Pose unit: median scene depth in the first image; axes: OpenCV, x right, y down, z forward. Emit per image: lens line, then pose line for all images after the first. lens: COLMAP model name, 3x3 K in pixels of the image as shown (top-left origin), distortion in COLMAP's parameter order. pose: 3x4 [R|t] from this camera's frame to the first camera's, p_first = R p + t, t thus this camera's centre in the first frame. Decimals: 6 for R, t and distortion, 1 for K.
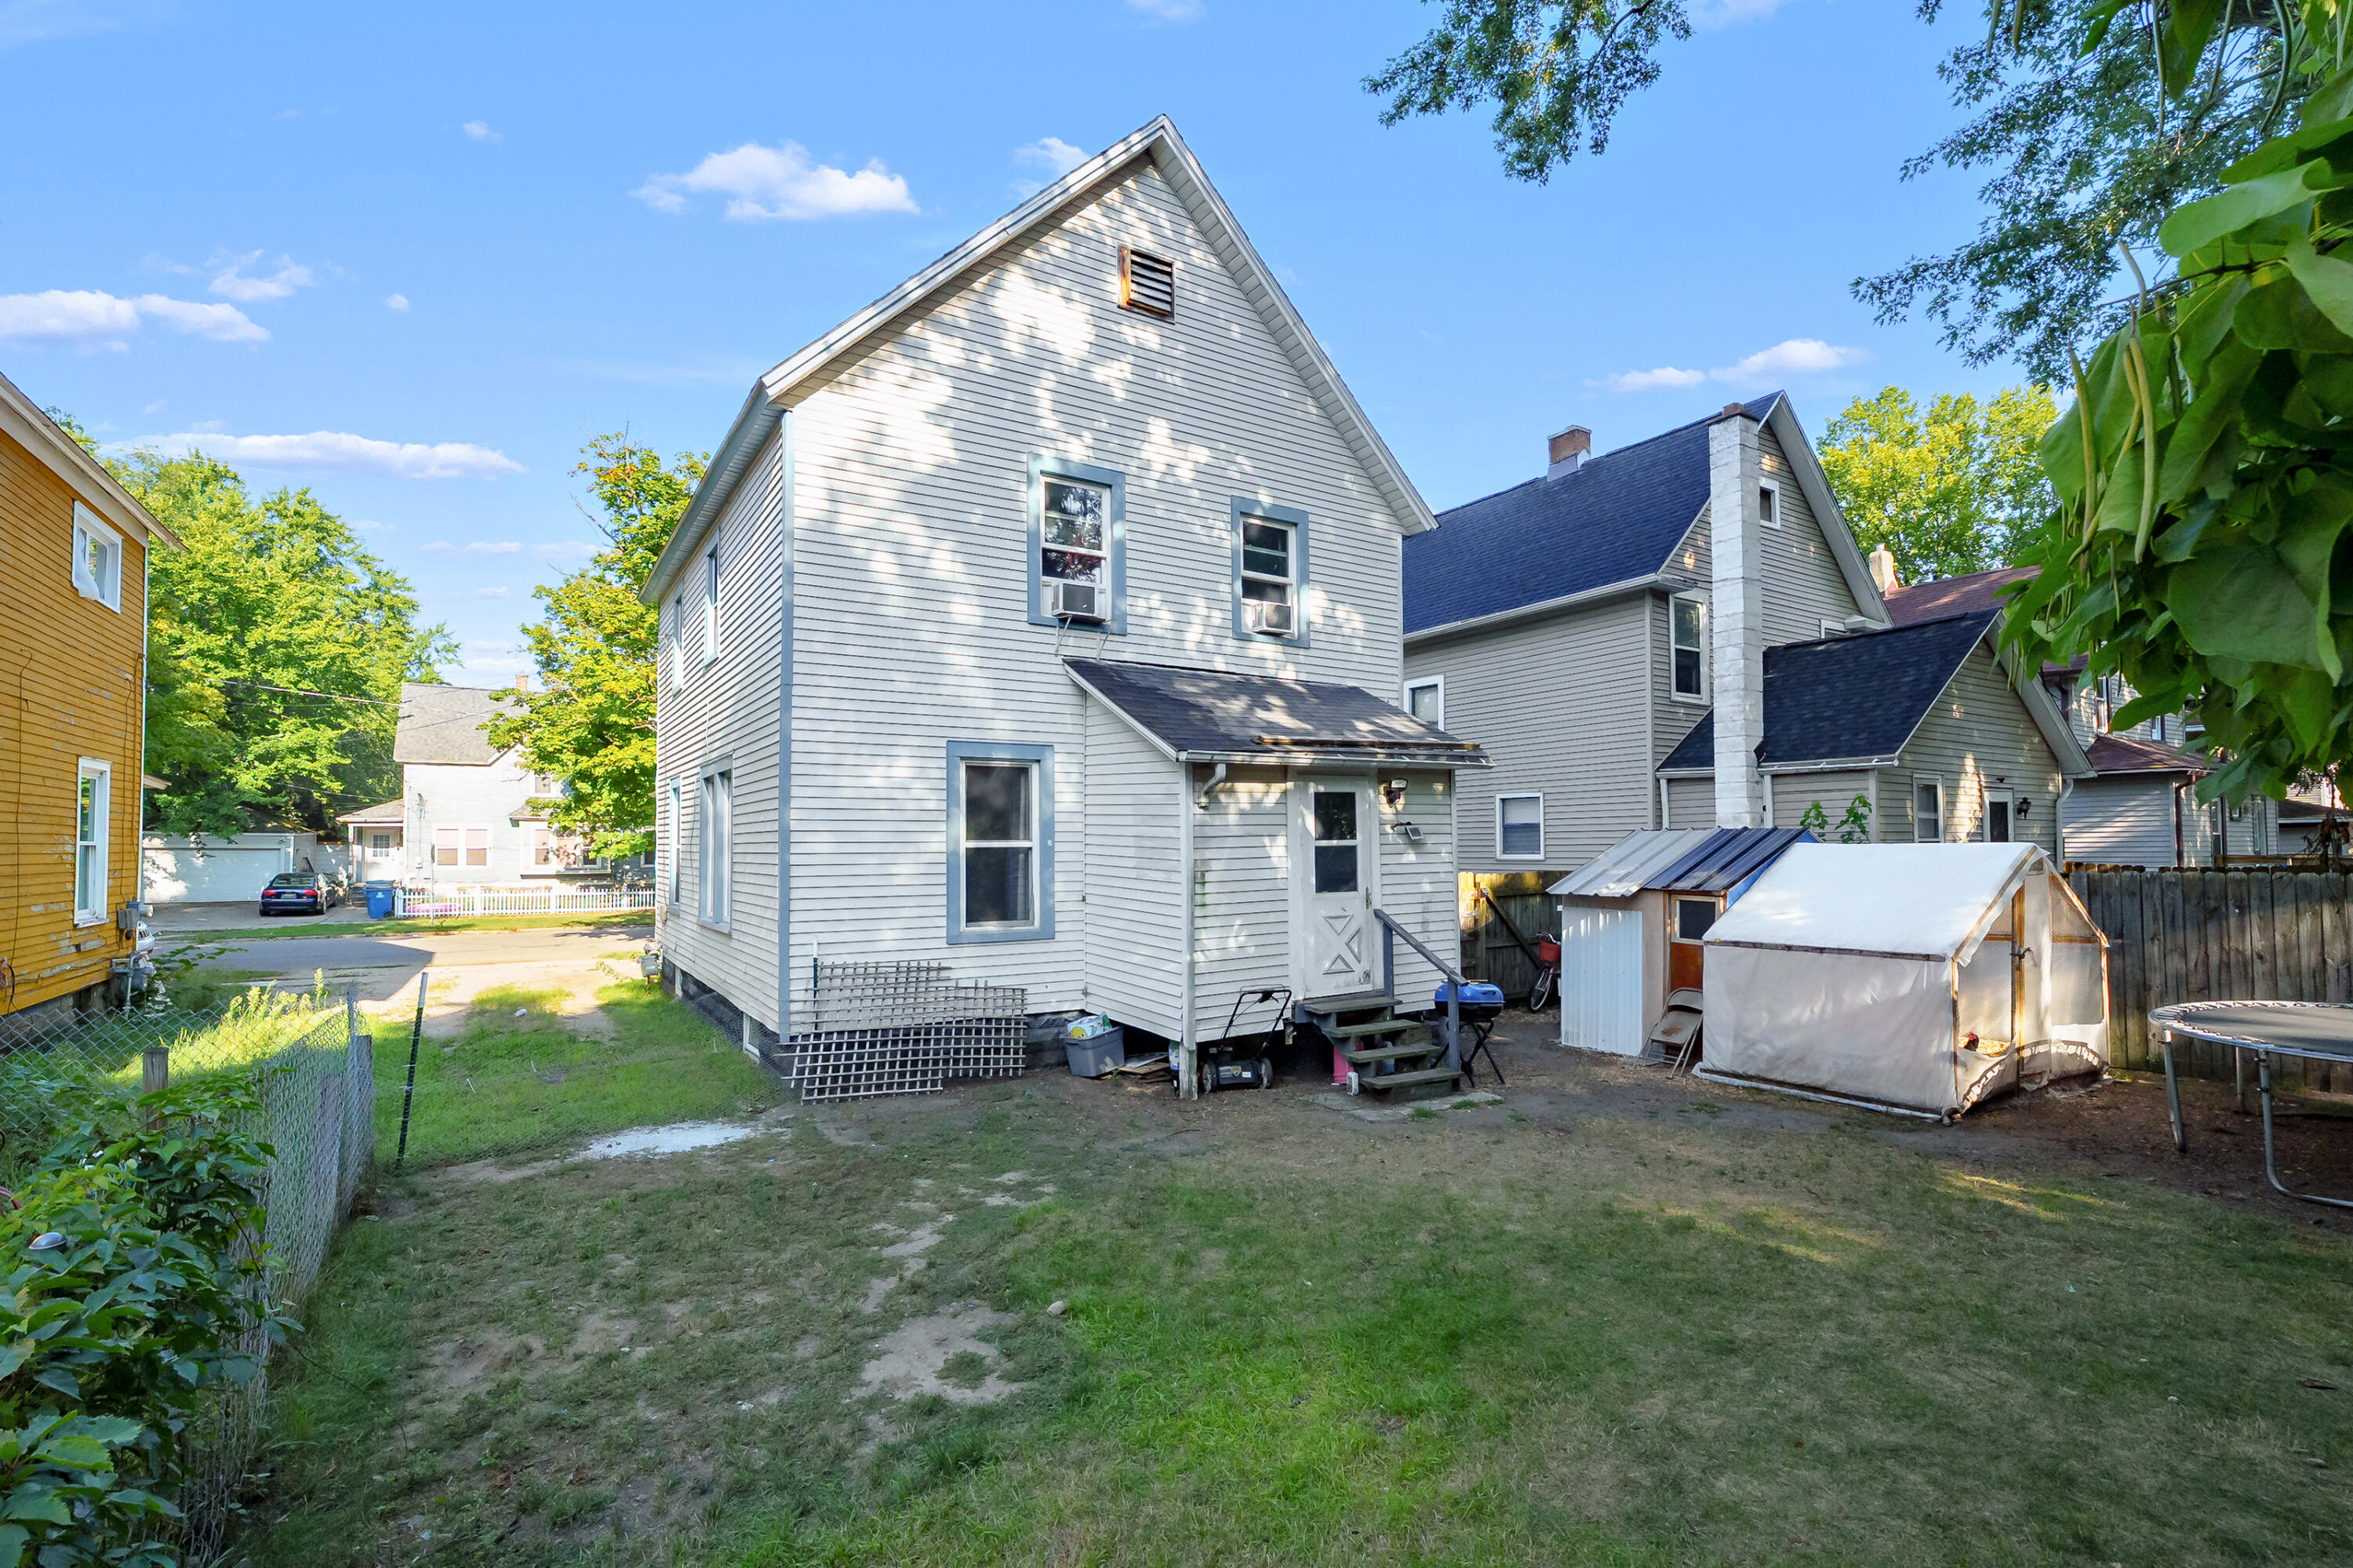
lens RADIAL K [[1058.7, 0, 1178.2], [0, 1058.7, 795.7], [0, 0, 1]] dist [-0.002936, 0.001599]
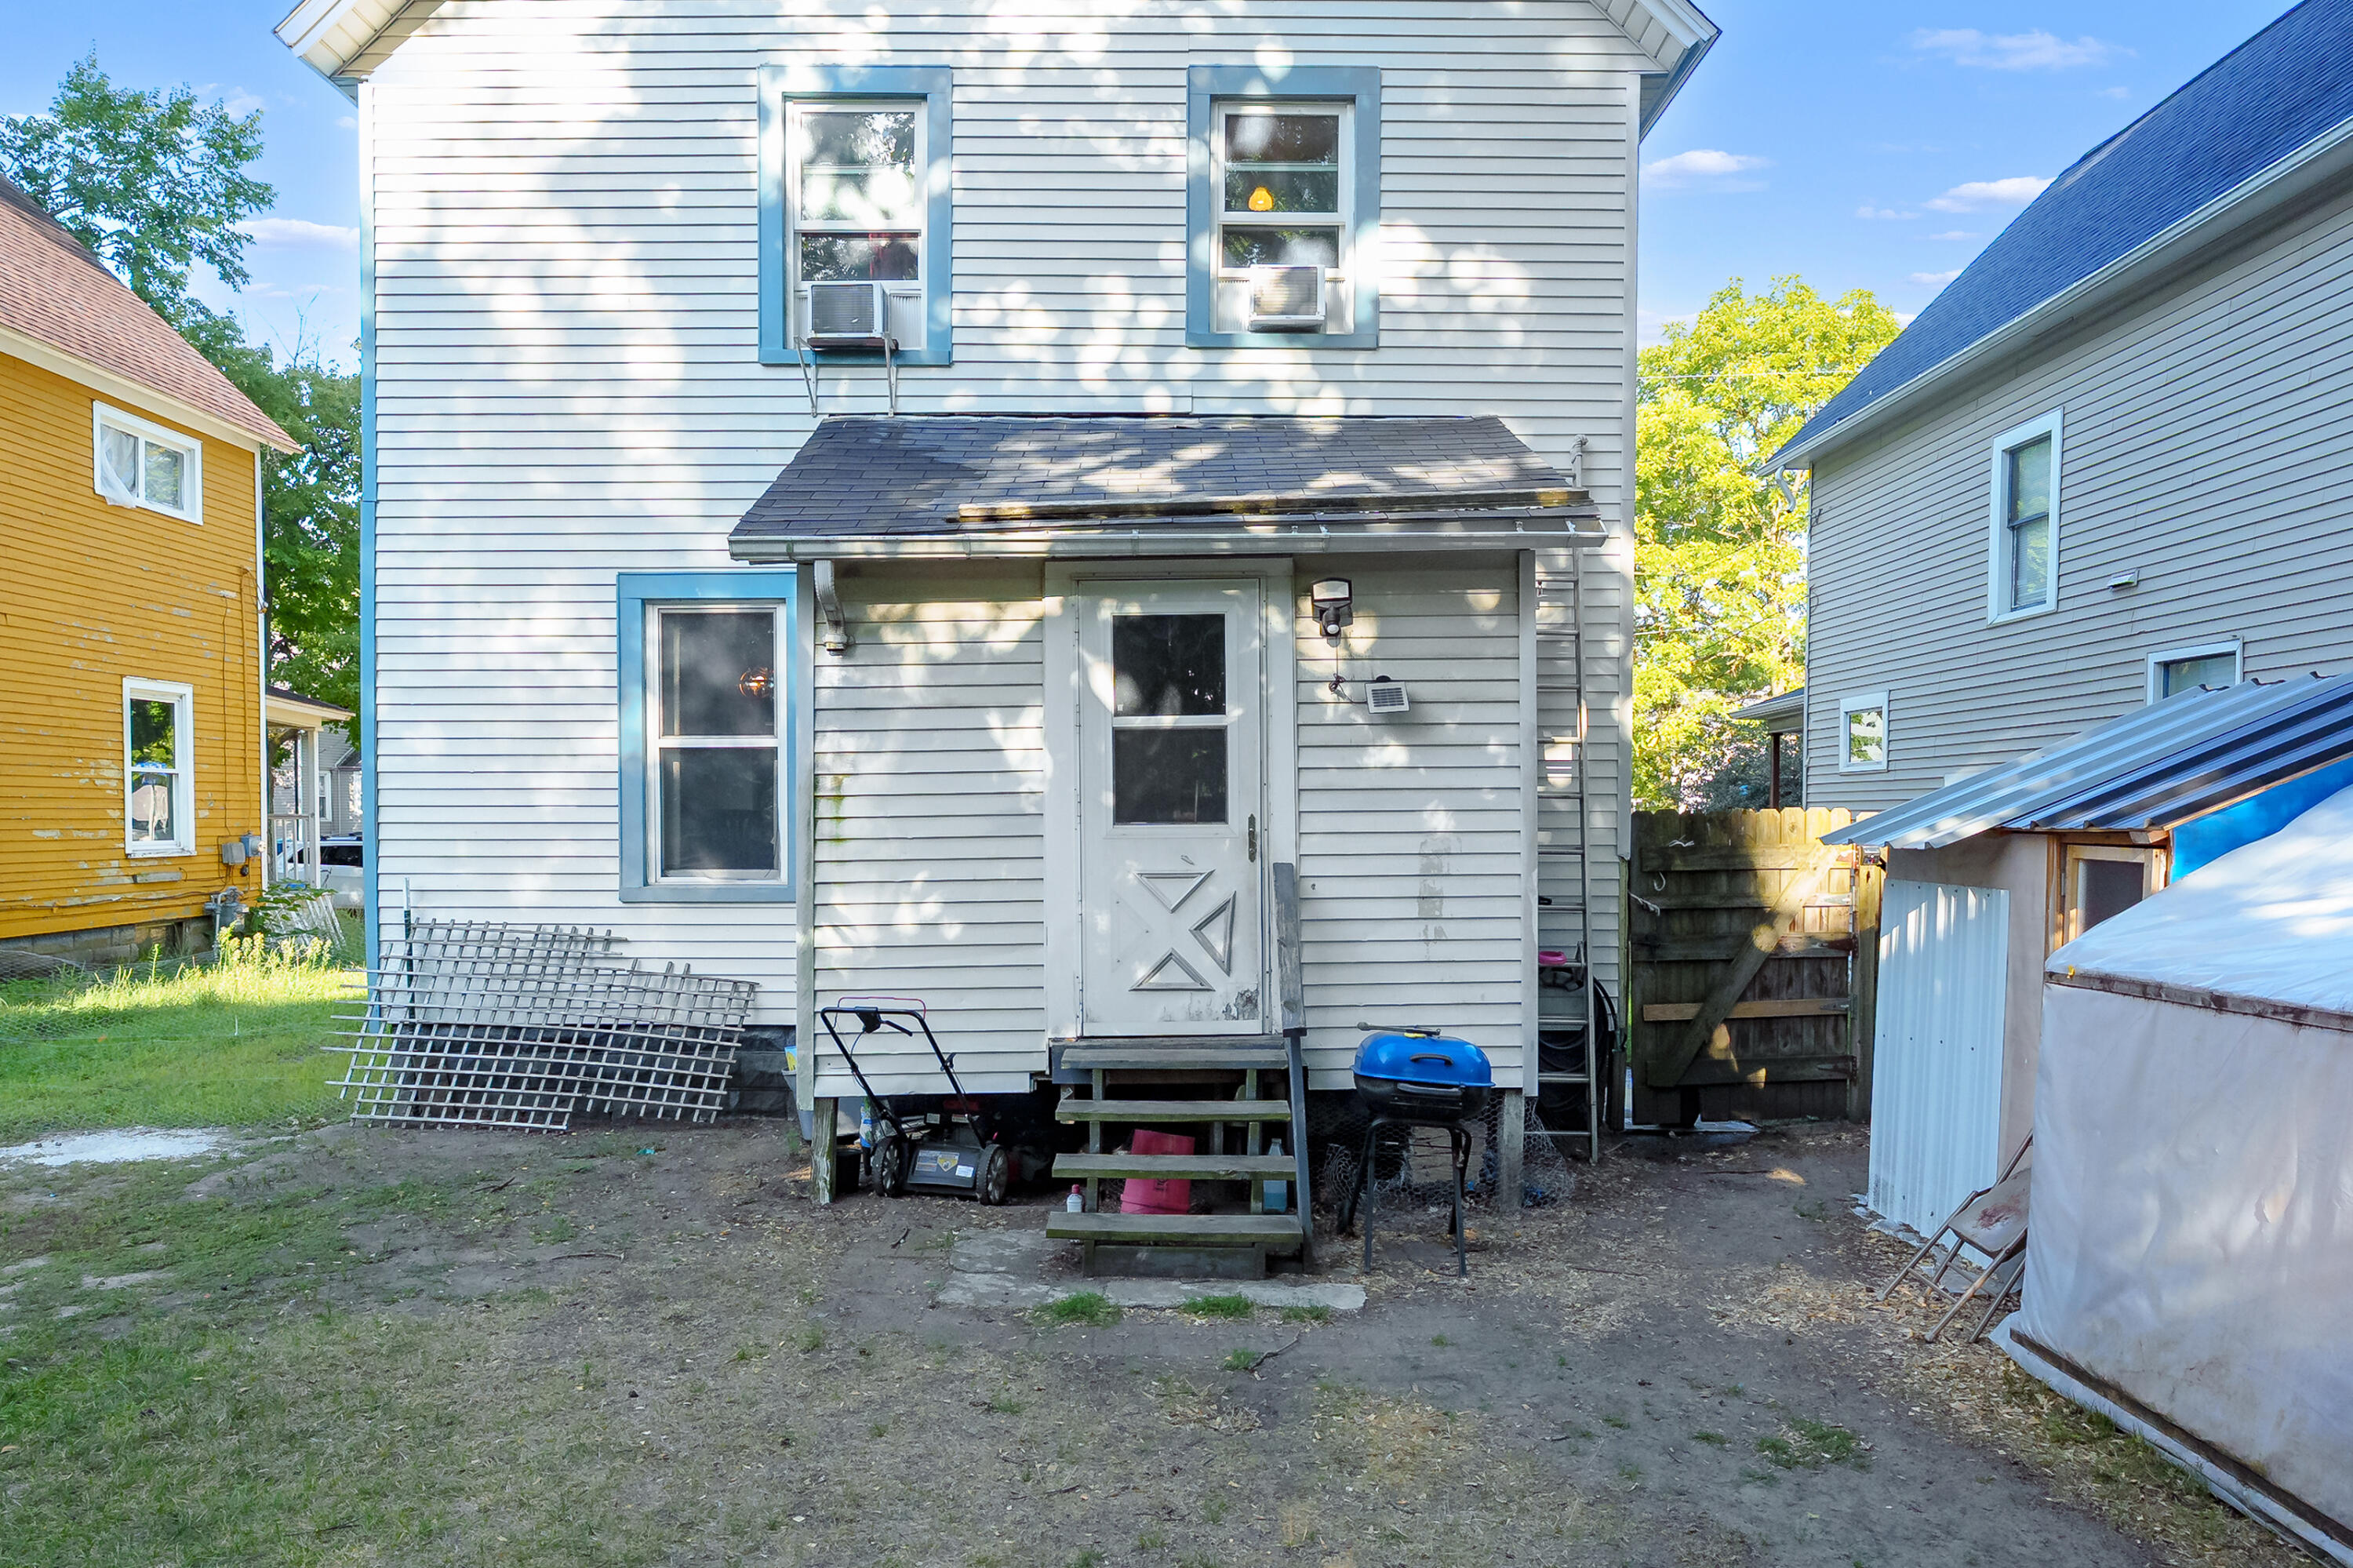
lens RADIAL K [[1454.2, 0, 1170.0], [0, 1454.2, 841.3], [0, 0, 1]] dist [-0.000205, -0.002721]
pose [[0.845697, 0.013205, -0.533500, 0.504065], [0.021368, 0.998054, 0.058576, 0.060401], [0.533236, -0.060937, 0.843769, 0.445255]]
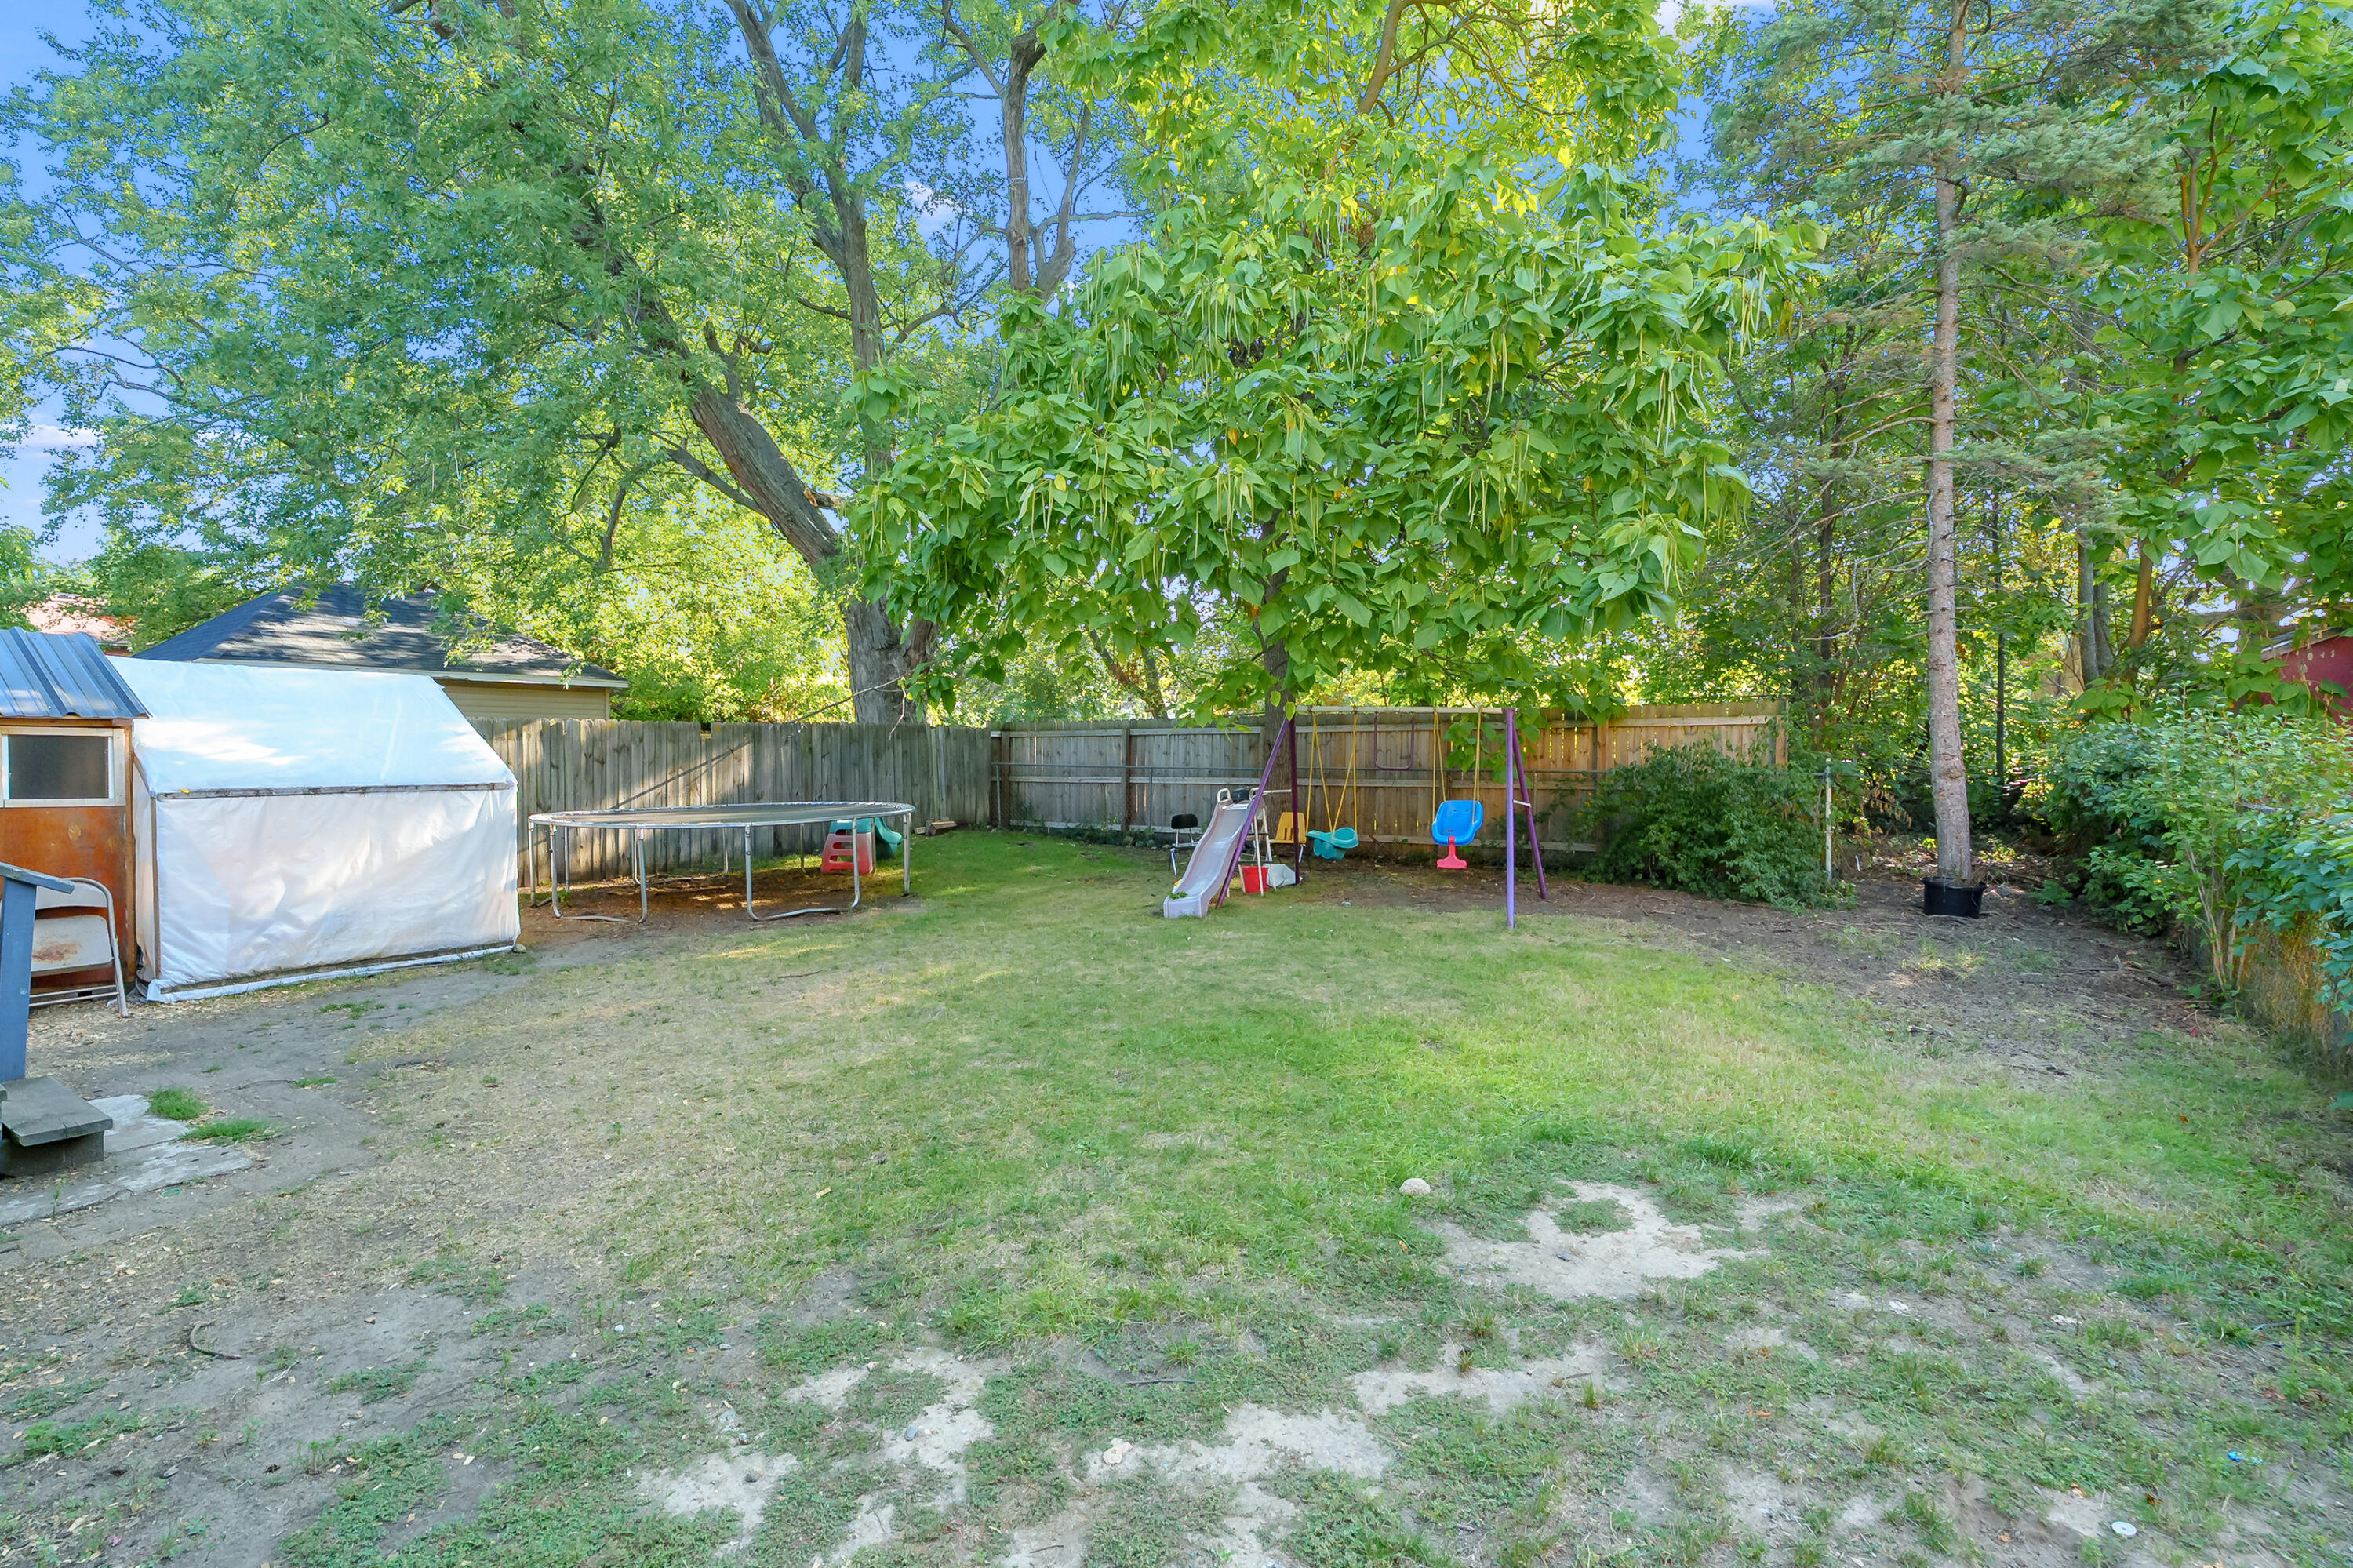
lens RADIAL K [[1058.7, 0, 1168.7], [0, 1058.7, 778.9], [0, 0, 1]] dist [-0.002936, 0.001599]
pose [[-0.400117, -0.019372, 0.916259, -0.337155], [-0.049067, 0.998795, -0.000310, 0.097970], [-0.915150, -0.045082, -0.400585, 0.689574]]
